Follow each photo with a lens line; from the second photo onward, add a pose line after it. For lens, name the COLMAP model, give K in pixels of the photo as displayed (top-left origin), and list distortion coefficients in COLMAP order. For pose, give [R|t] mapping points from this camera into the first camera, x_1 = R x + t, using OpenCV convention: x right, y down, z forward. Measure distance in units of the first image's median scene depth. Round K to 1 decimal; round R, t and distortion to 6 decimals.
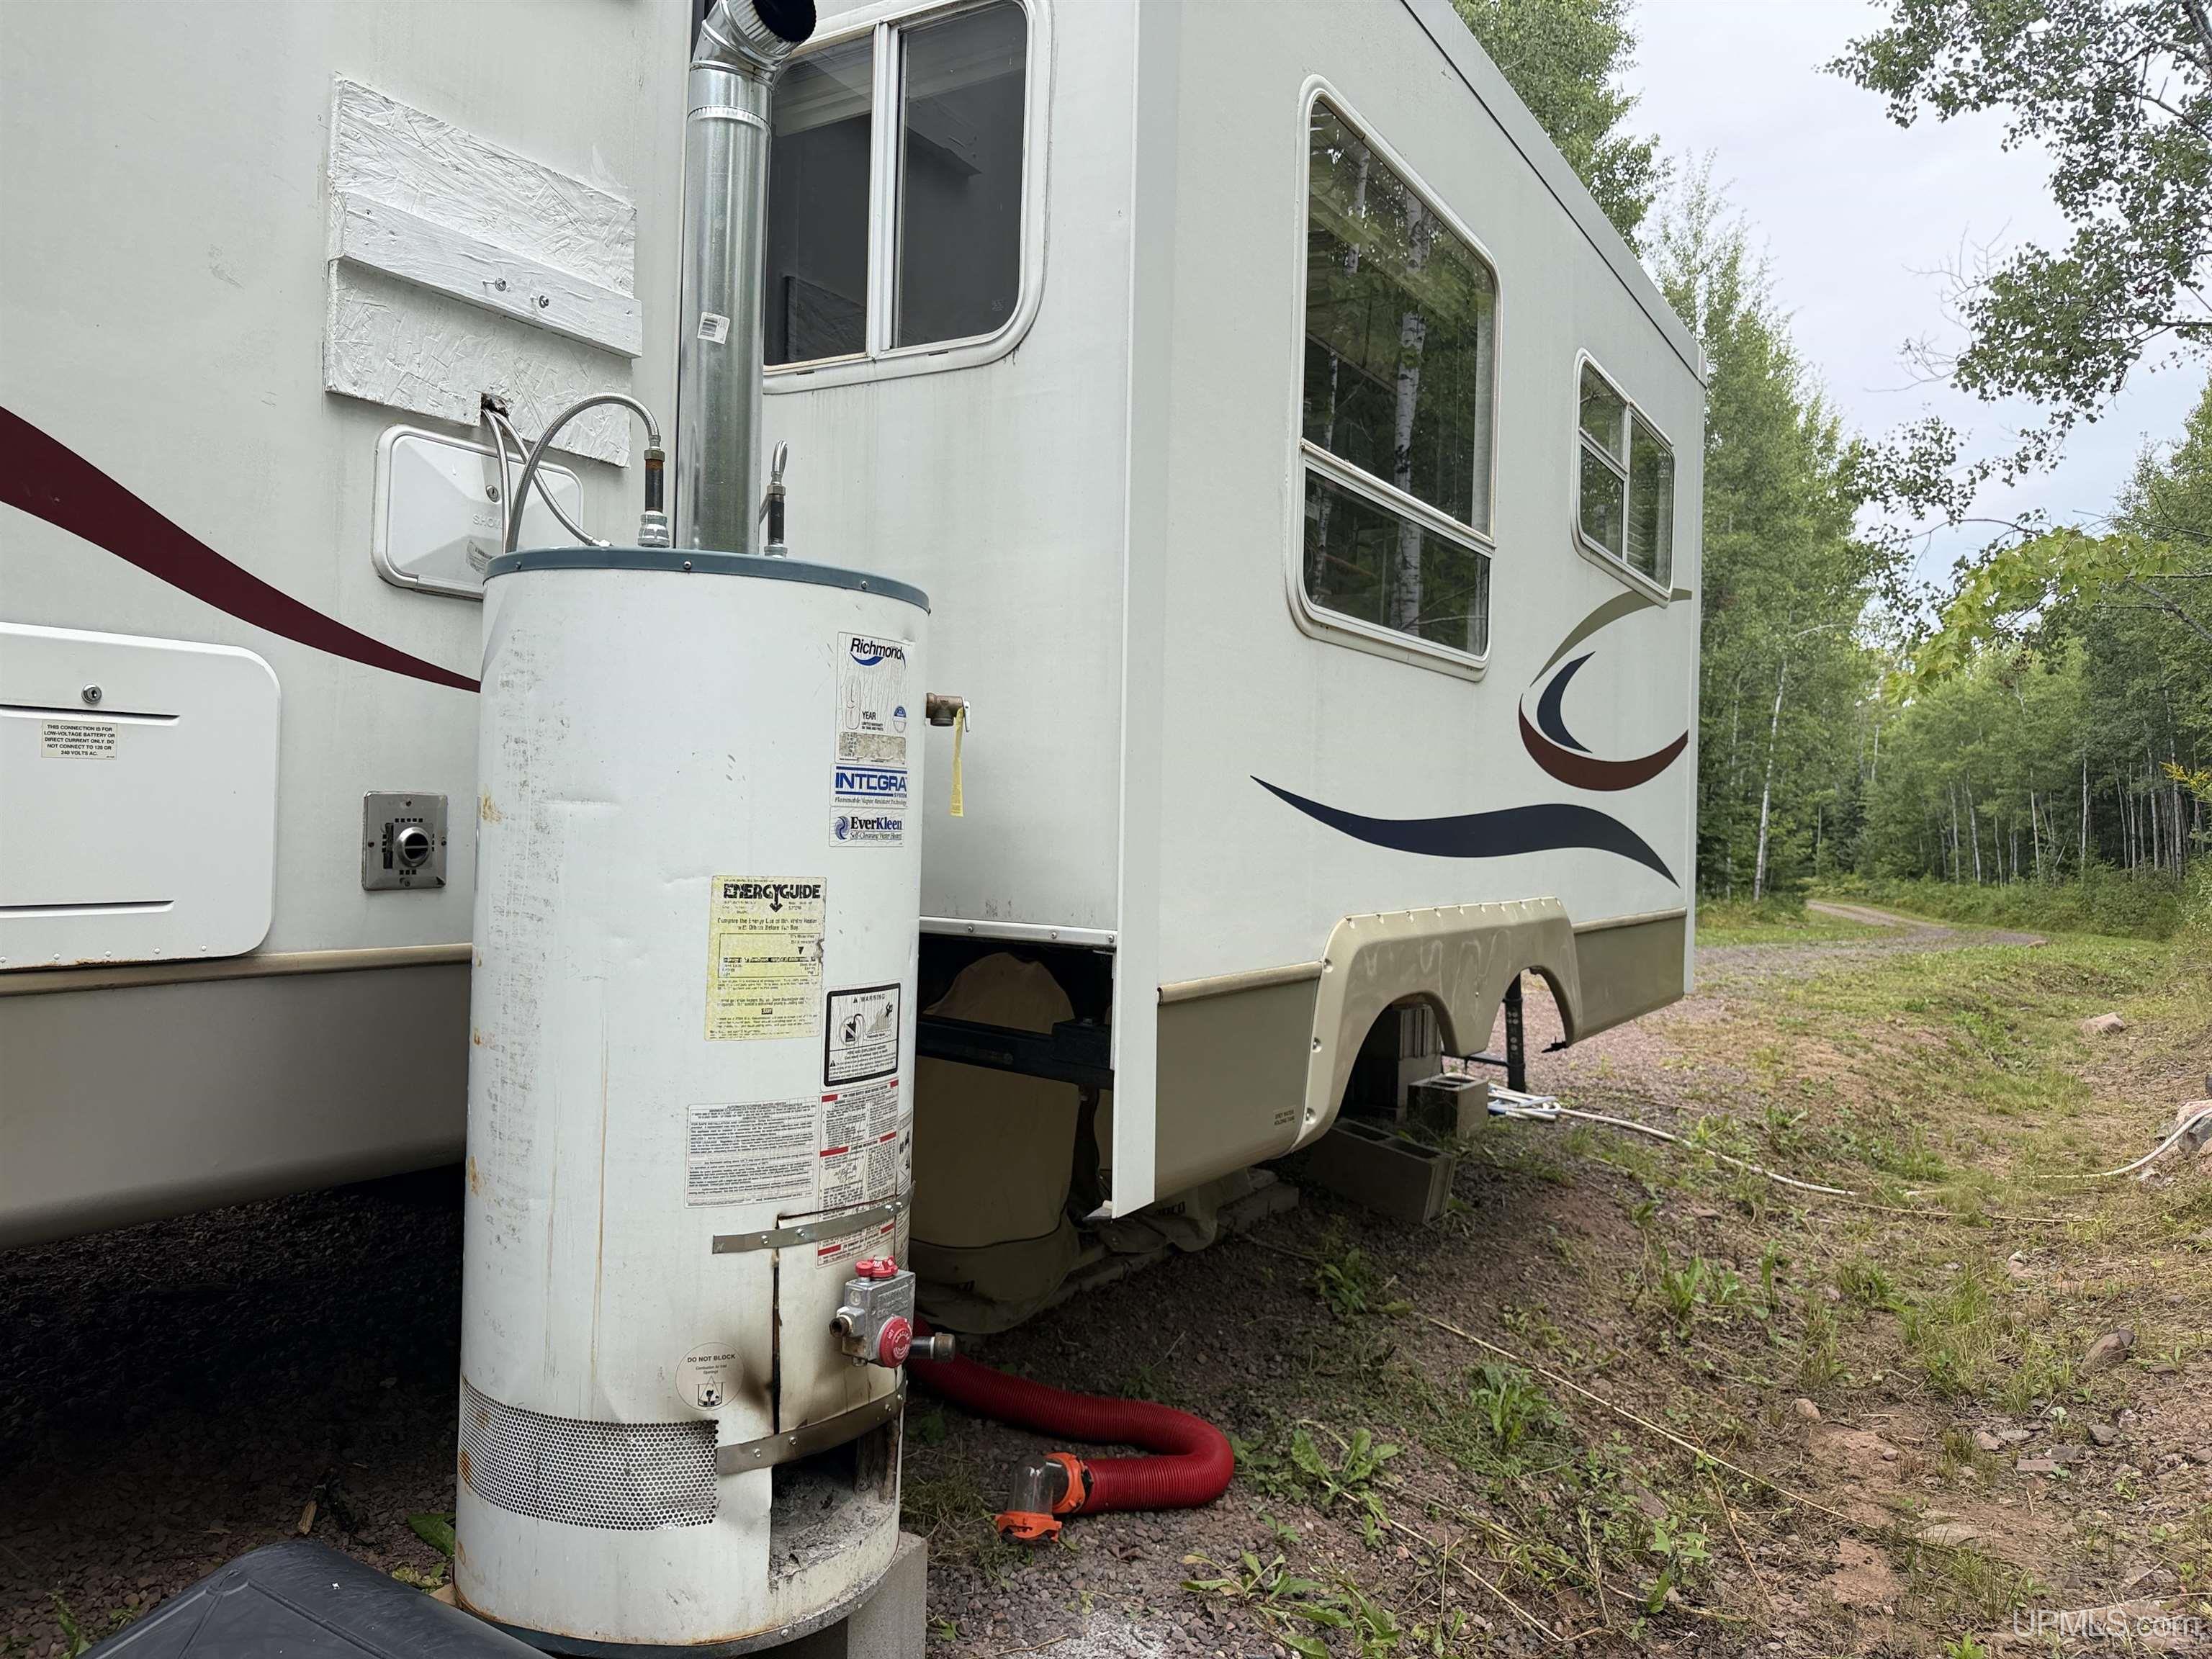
lens RADIAL K [[1532.4, 0, 1102.3], [0, 1532.4, 789.8], [0, 0, 1]] dist [0.000327, -0.008241]
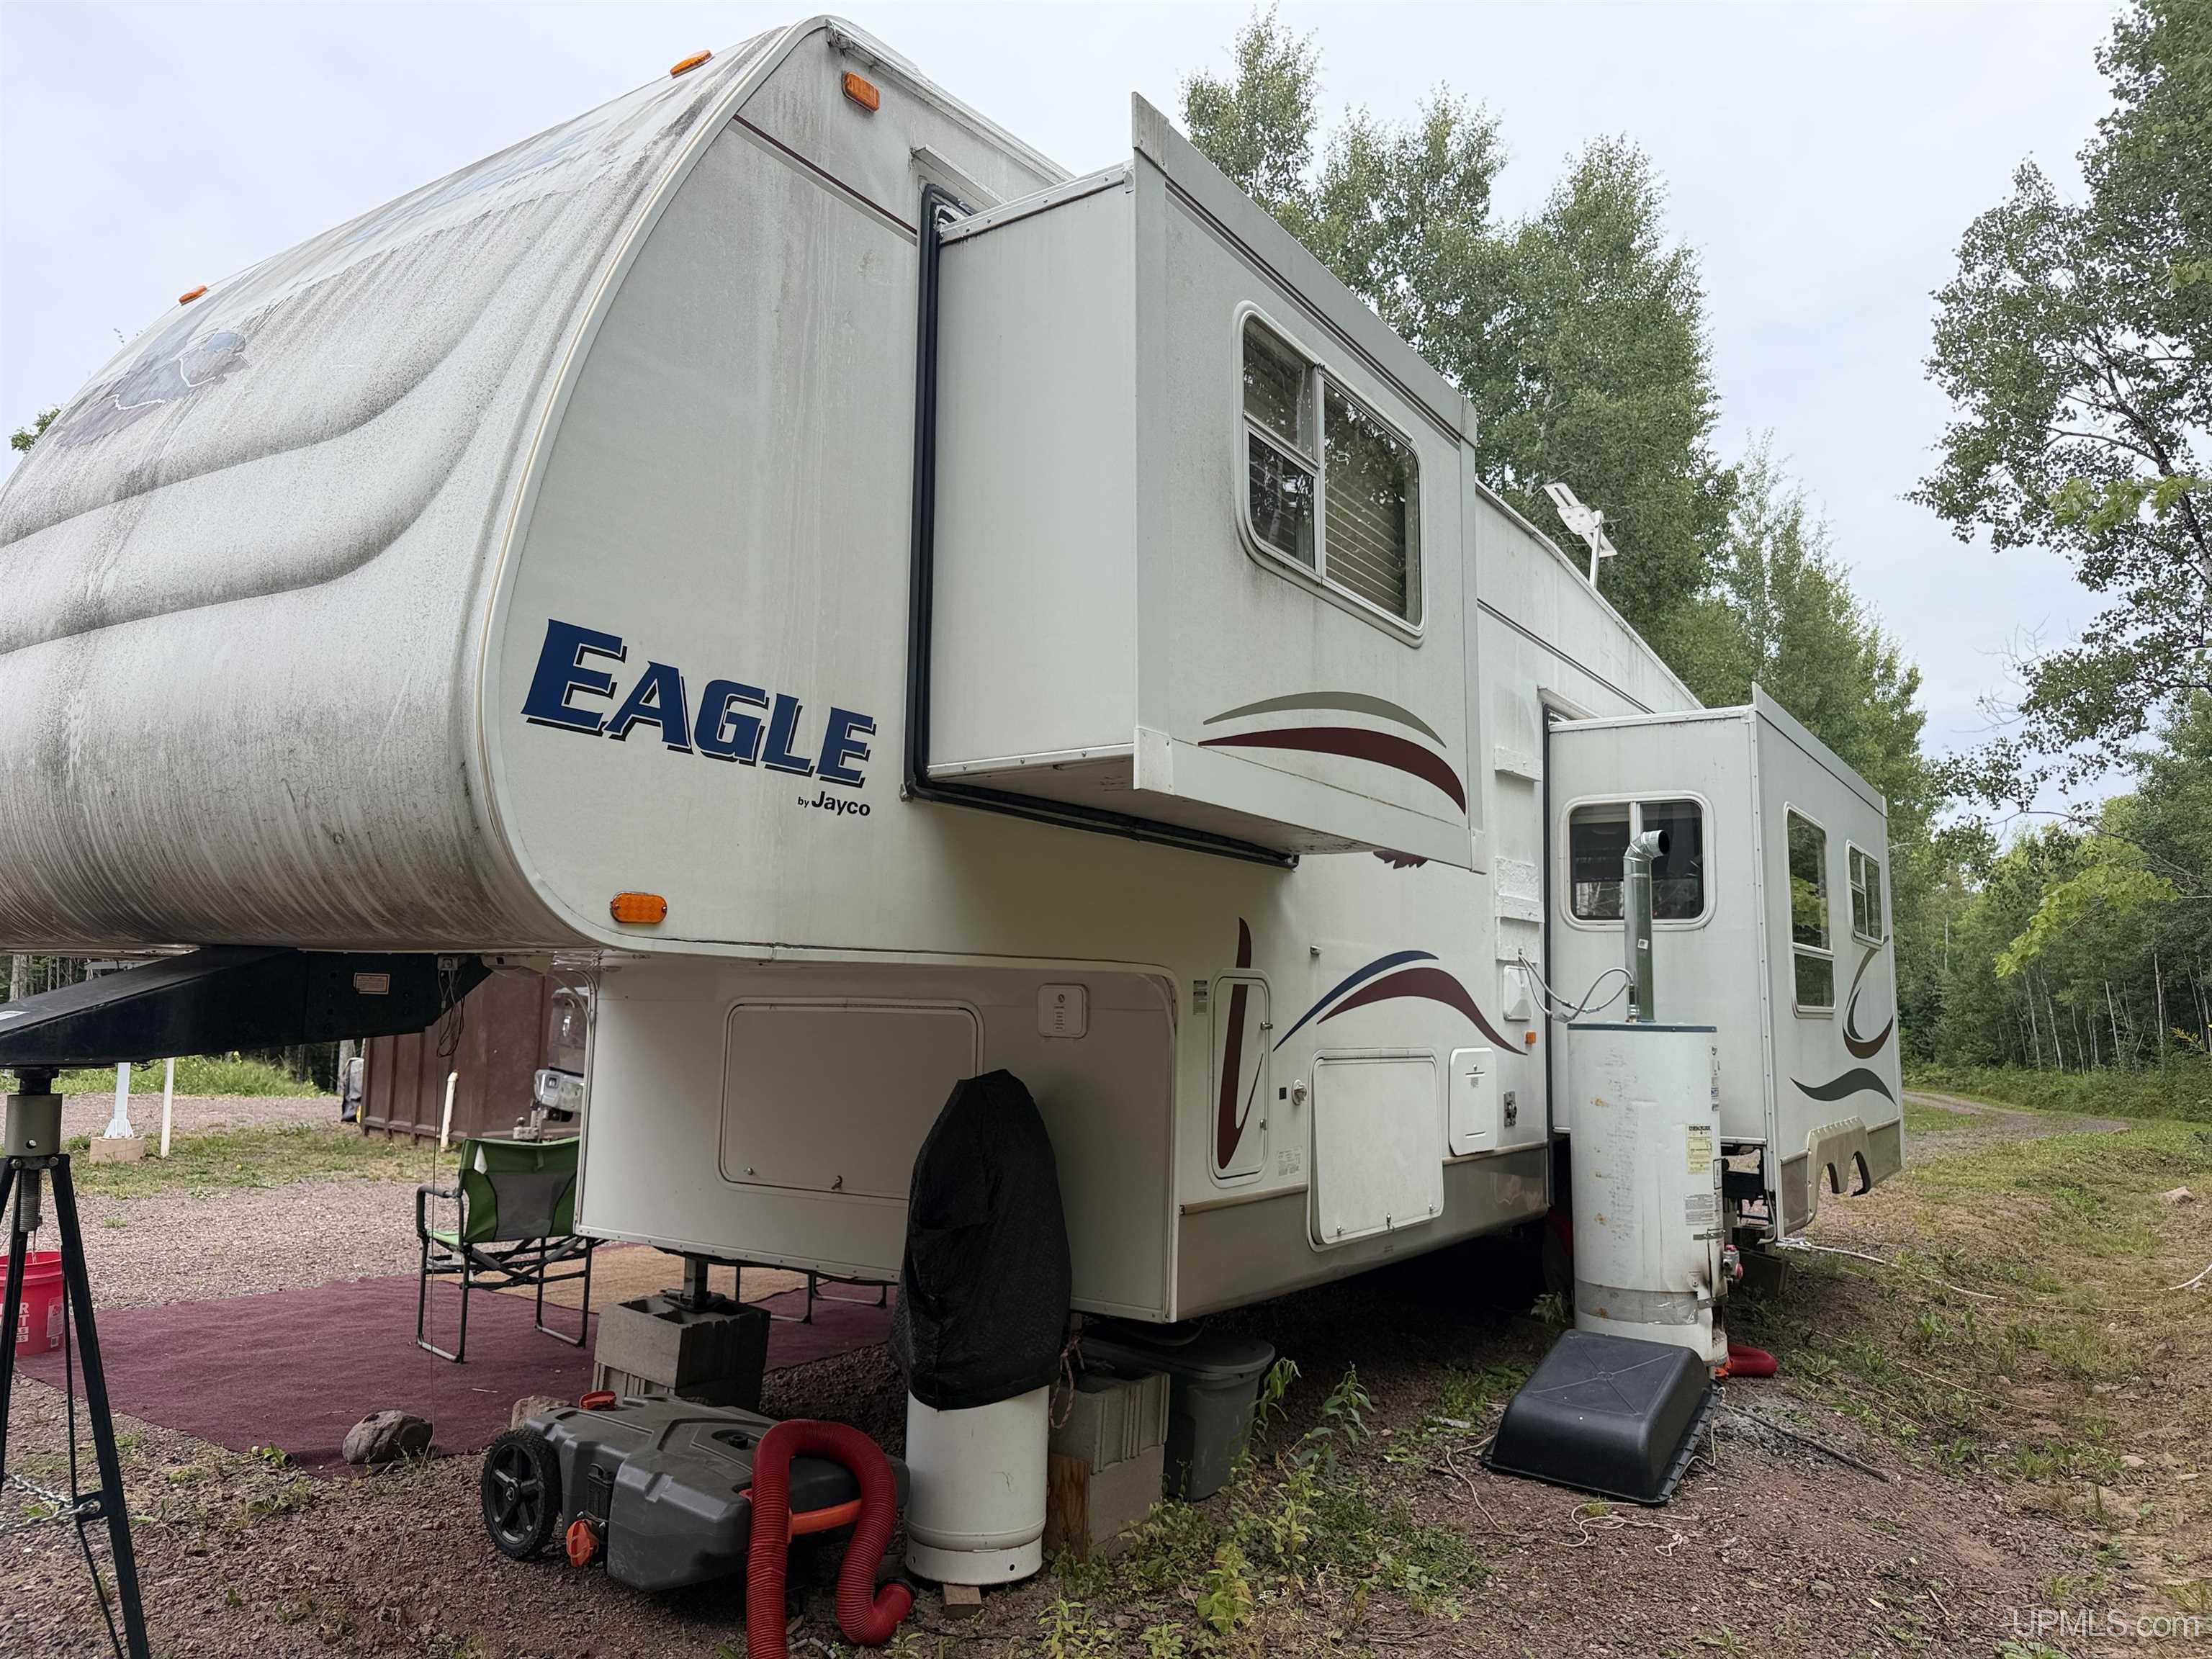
lens RADIAL K [[1512.3, 0, 1106.0], [0, 1512.3, 829.5], [0, 0, 1]] dist [0.016315, -0.018885]
pose [[0.999176, -0.022946, -0.033477, -0.144076], [0.019337, 0.994348, -0.104396, -0.027032], [0.035683, 0.103663, 0.993972, -0.247610]]
